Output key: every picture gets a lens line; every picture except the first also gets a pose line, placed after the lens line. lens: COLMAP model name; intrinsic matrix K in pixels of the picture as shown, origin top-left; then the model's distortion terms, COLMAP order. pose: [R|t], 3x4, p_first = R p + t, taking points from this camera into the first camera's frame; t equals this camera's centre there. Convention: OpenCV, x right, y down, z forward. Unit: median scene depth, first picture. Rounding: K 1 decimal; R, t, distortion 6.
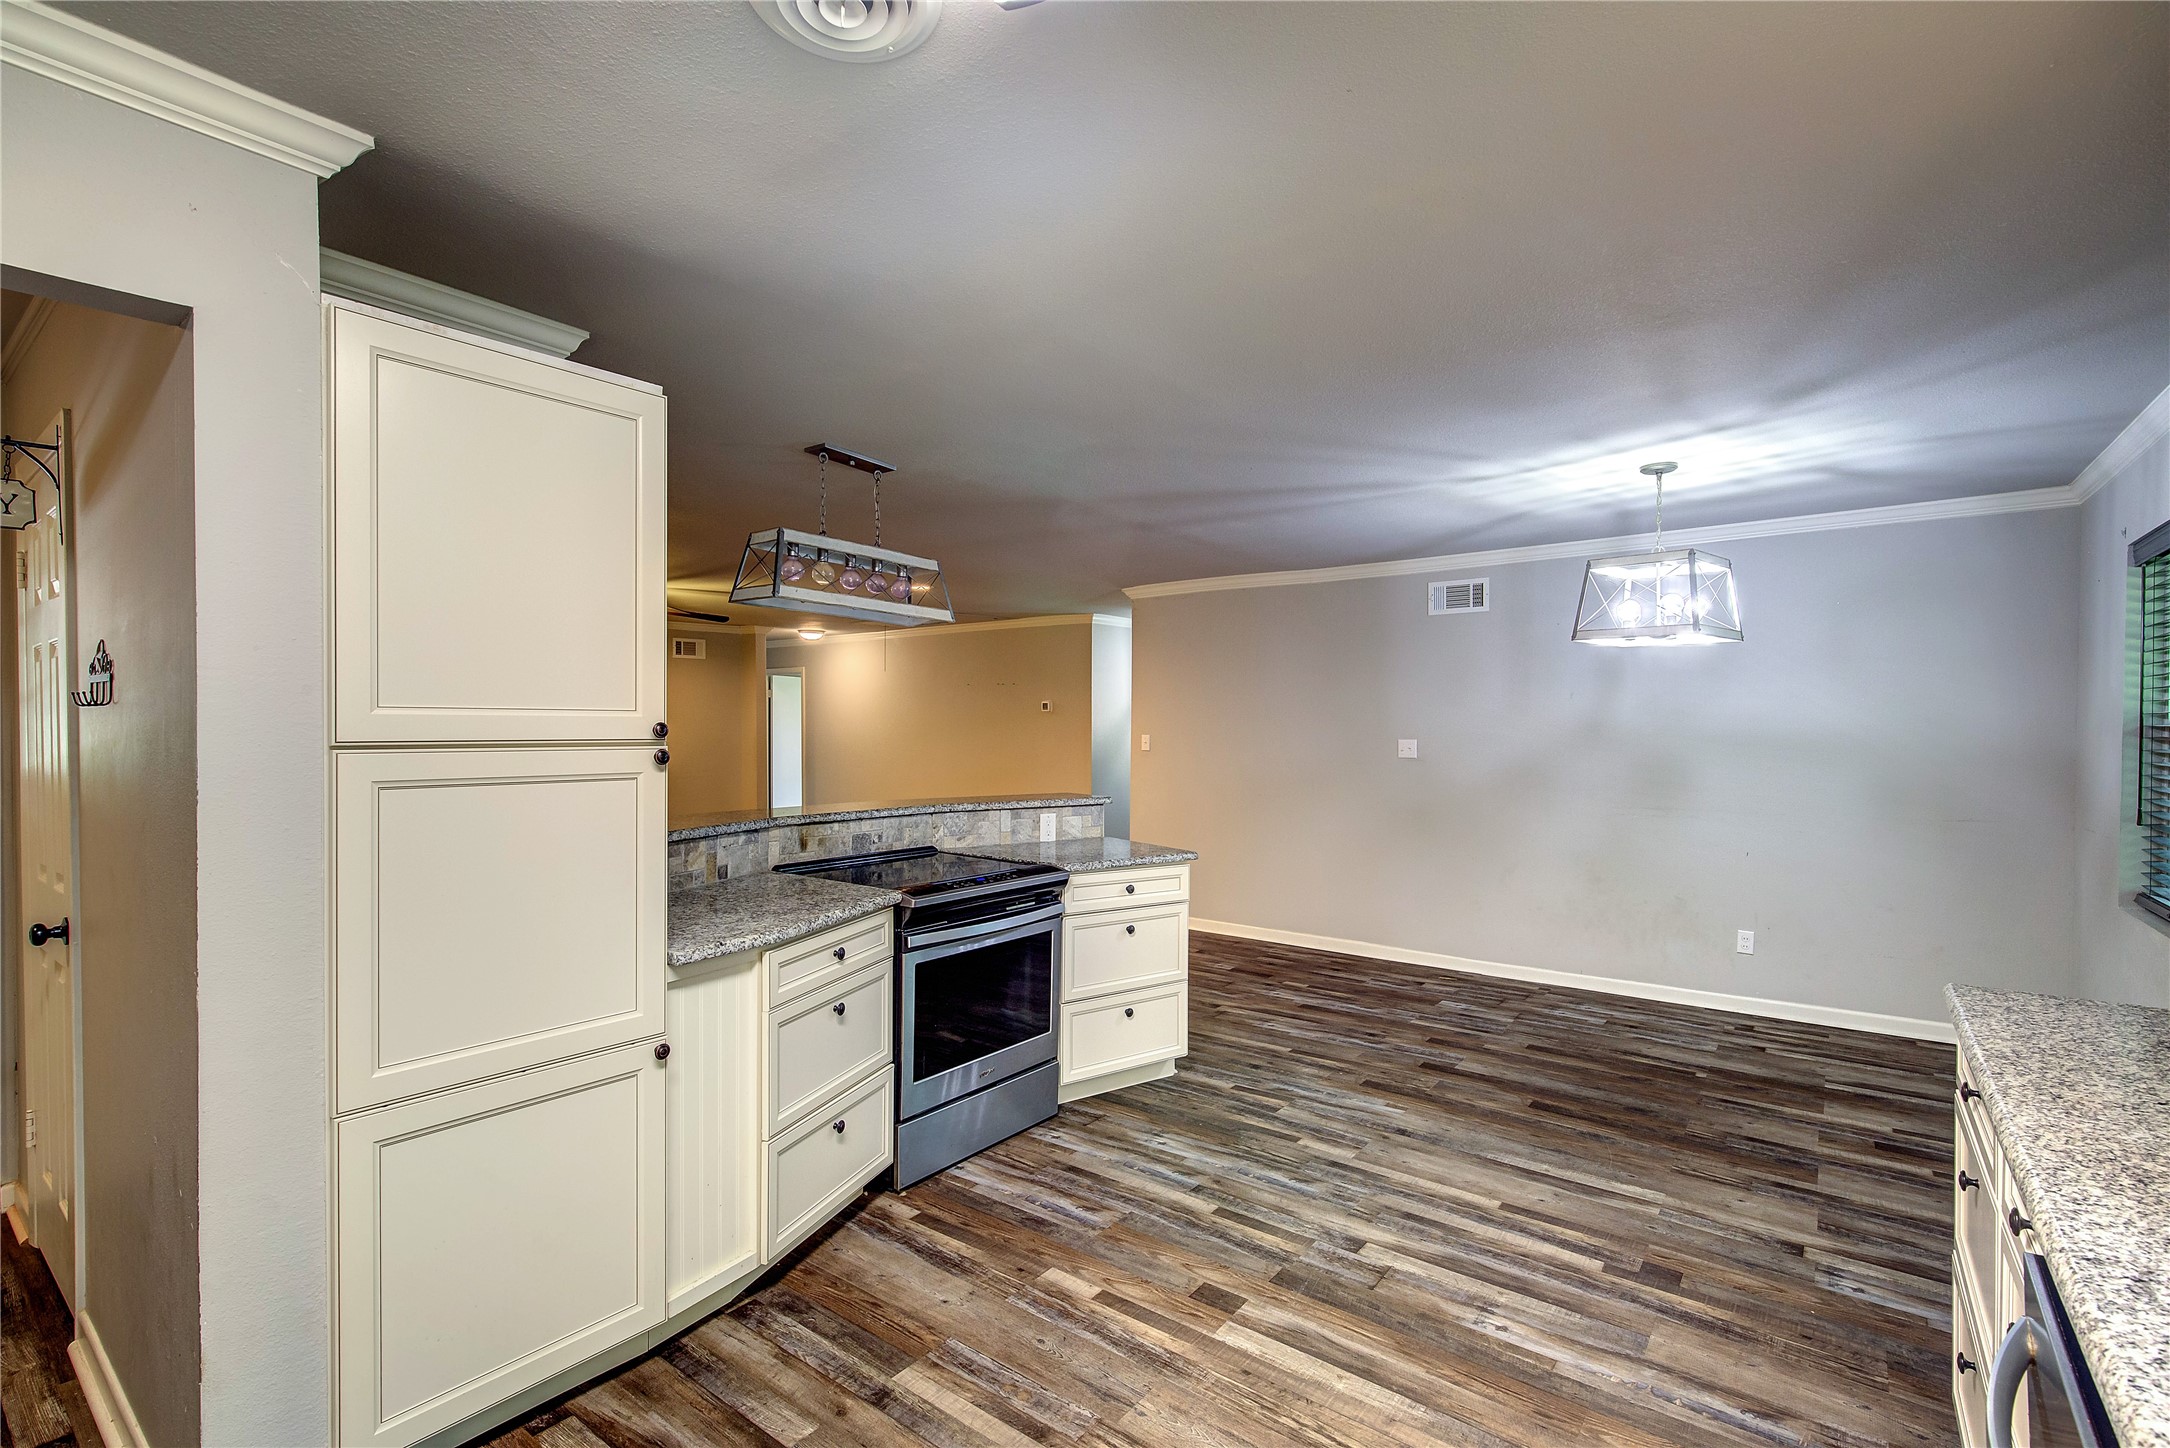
lens RADIAL K [[985.4, 0, 1089.4], [0, 985.4, 734.7], [0, 0, 1]] dist [-0.000889, 0.000980]
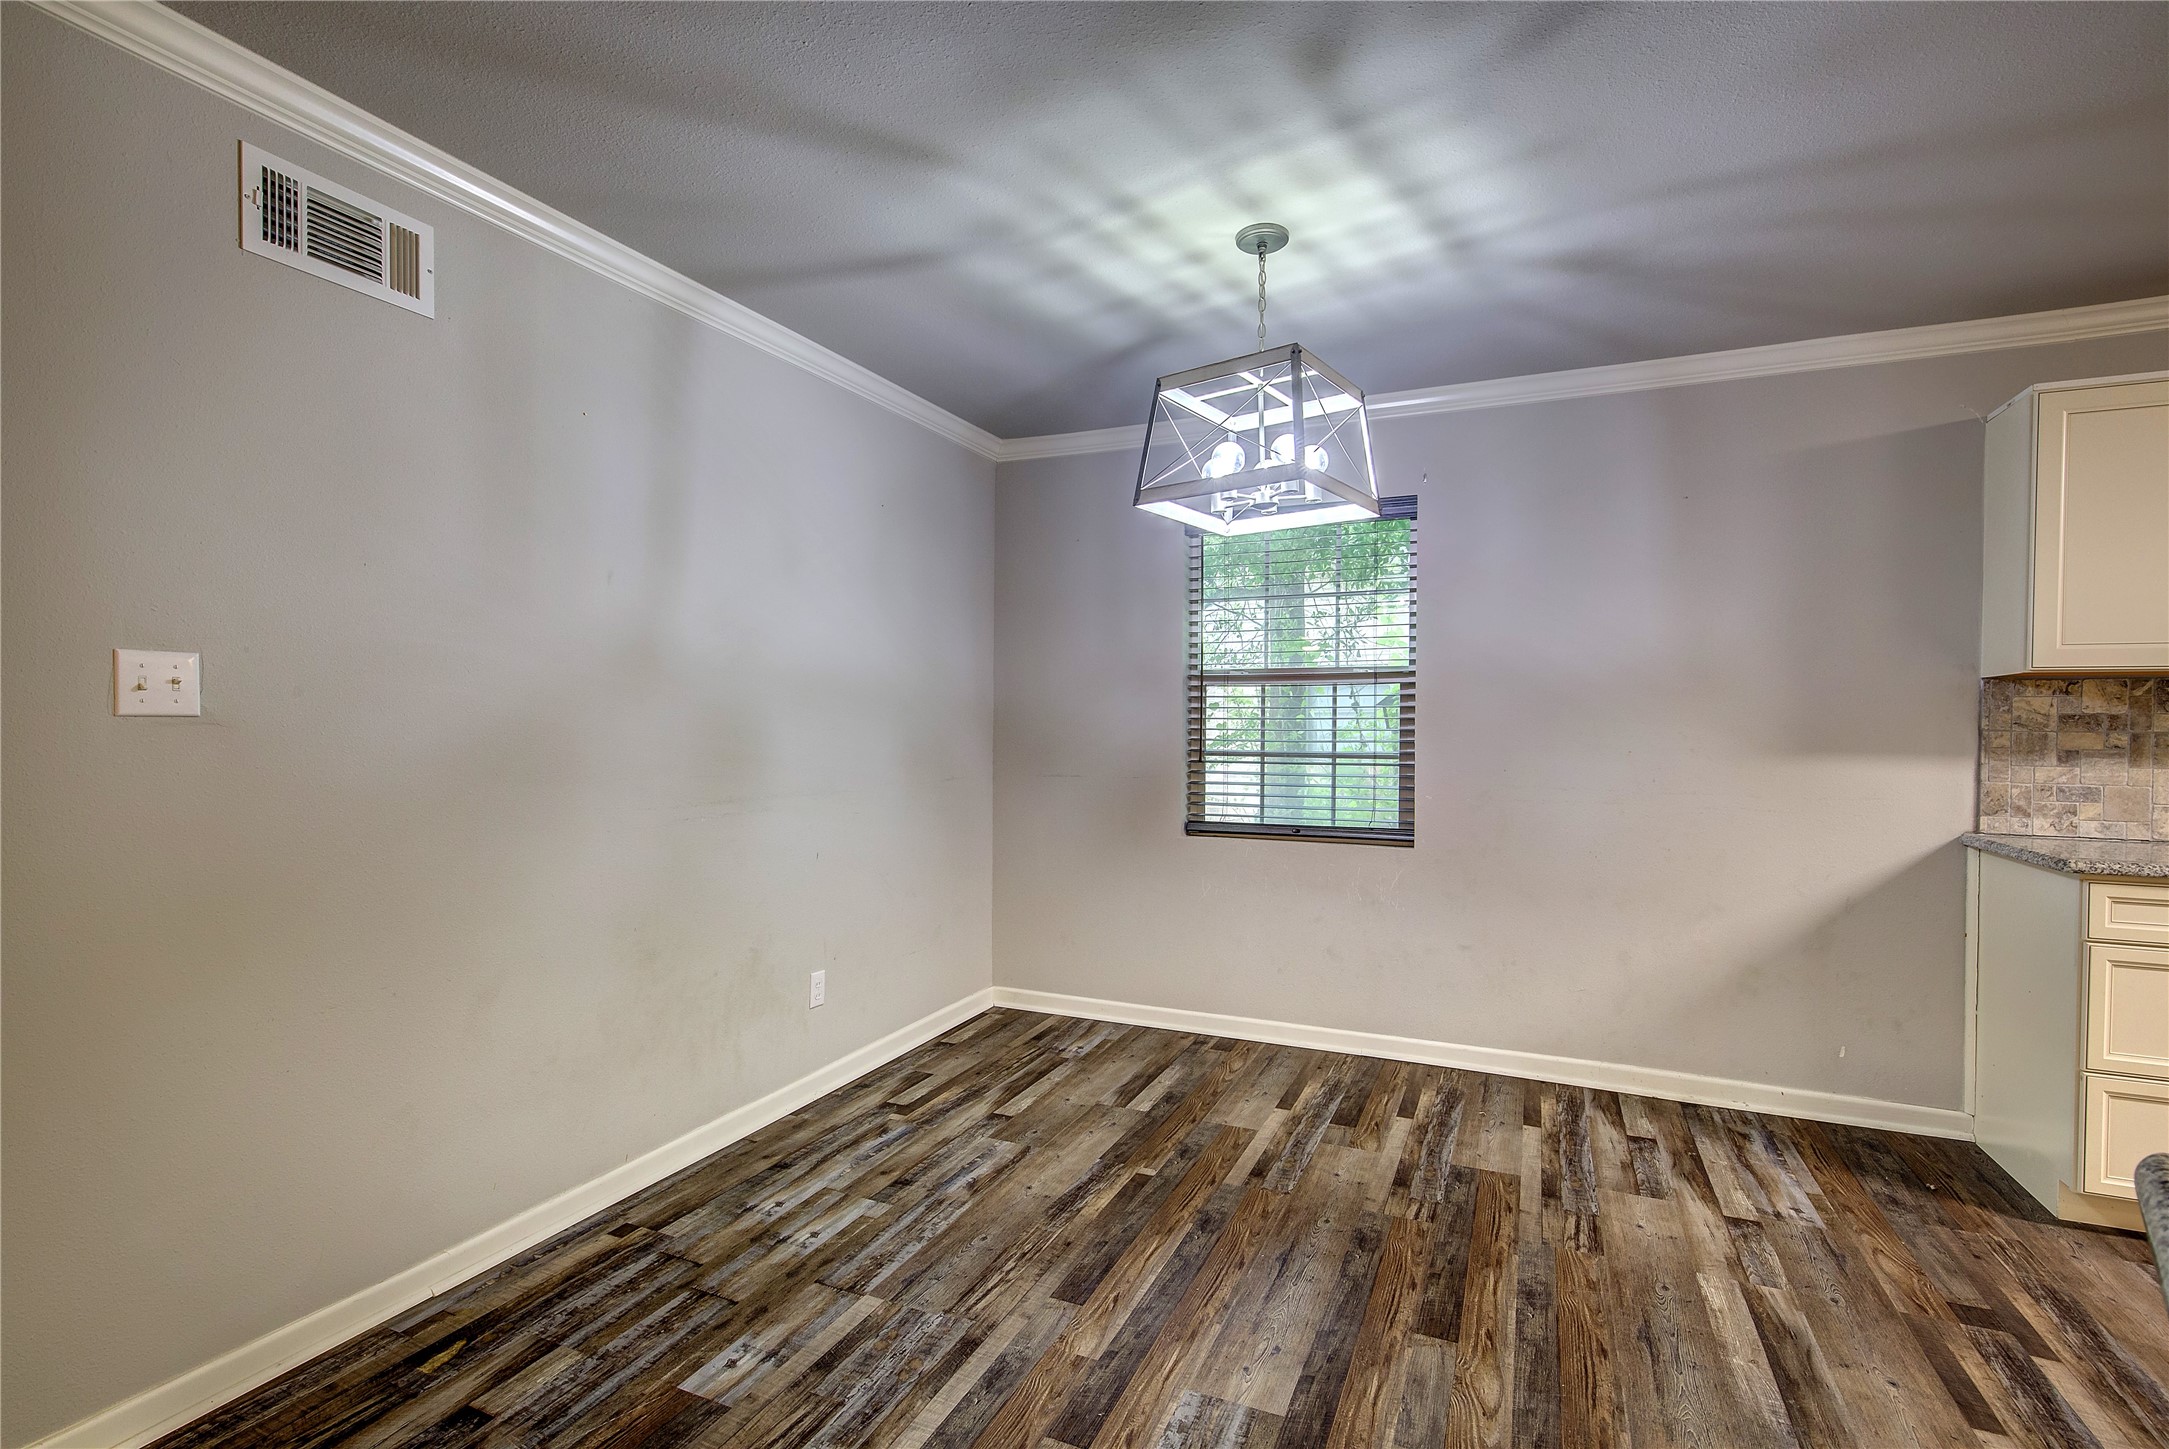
lens RADIAL K [[995.4, 0, 1084.4], [0, 995.4, 737.5], [0, 0, 1]] dist [0.000677, 0.001082]
pose [[-0.224056, -0.017776, 0.974414, -0.028305], [0.000776, 0.999830, 0.018418, 0.038664], [-0.974576, 0.004882, -0.224005, 1.264919]]
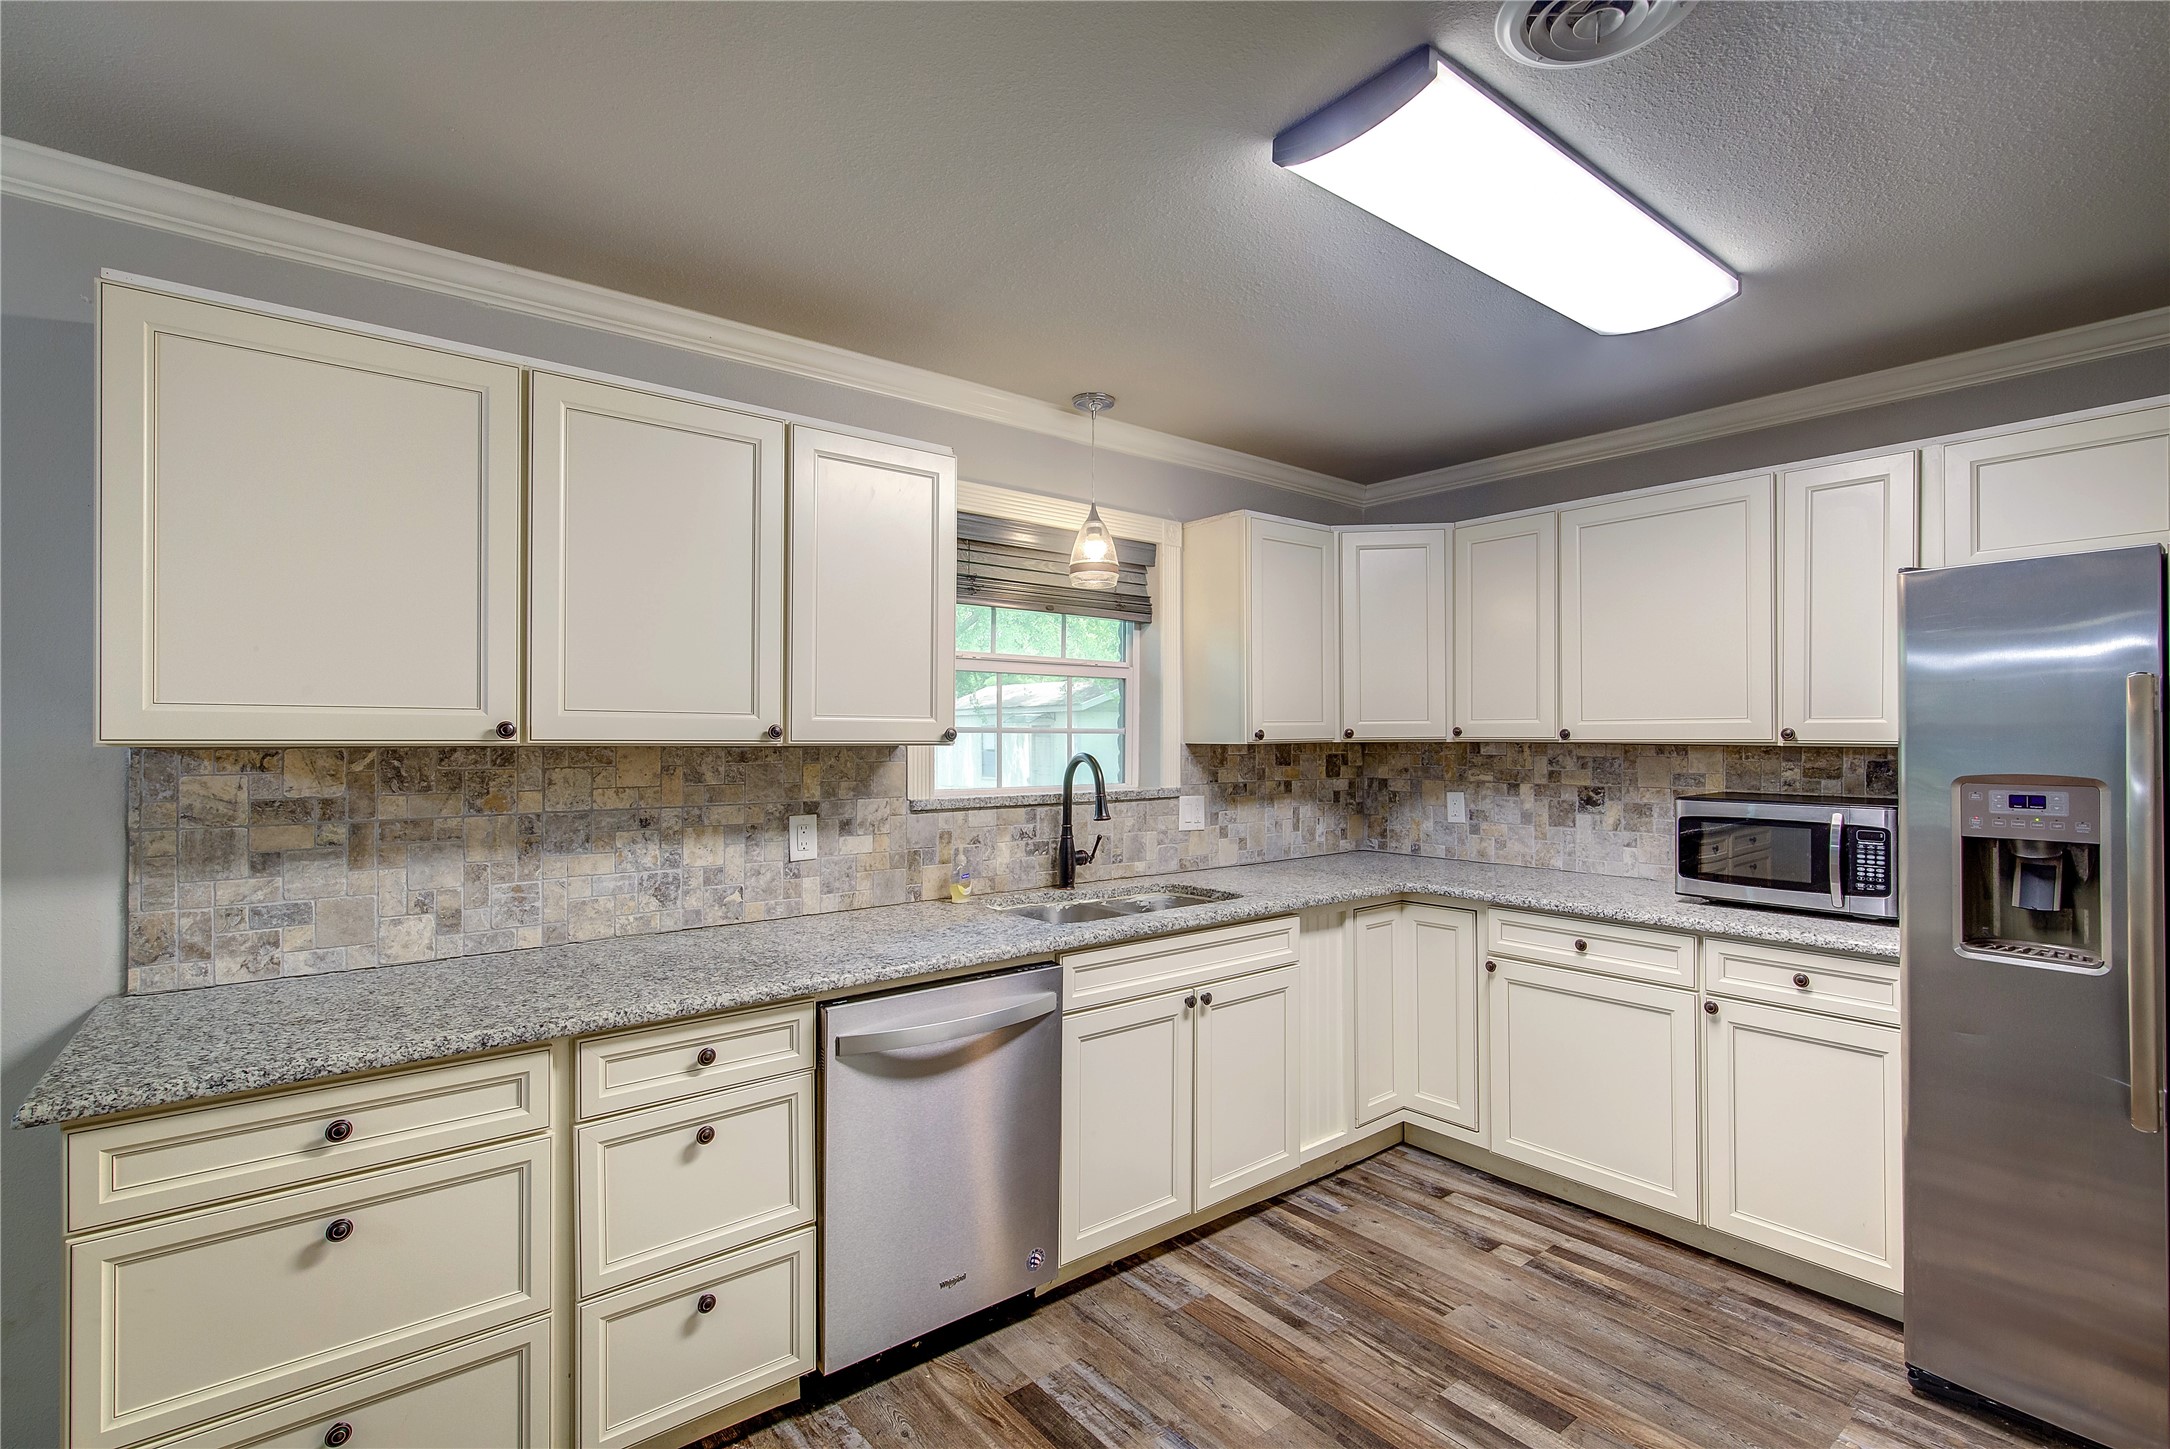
lens RADIAL K [[985.4, 0, 1089.4], [0, 985.4, 735.2], [0, 0, 1]] dist [-0.000889, 0.000980]
pose [[-0.968622, -0.003295, 0.248518, 0.001857], [-0.000605, 0.999940, 0.010899, -0.003989], [-0.248539, 0.010407, -0.968566, 0.753086]]
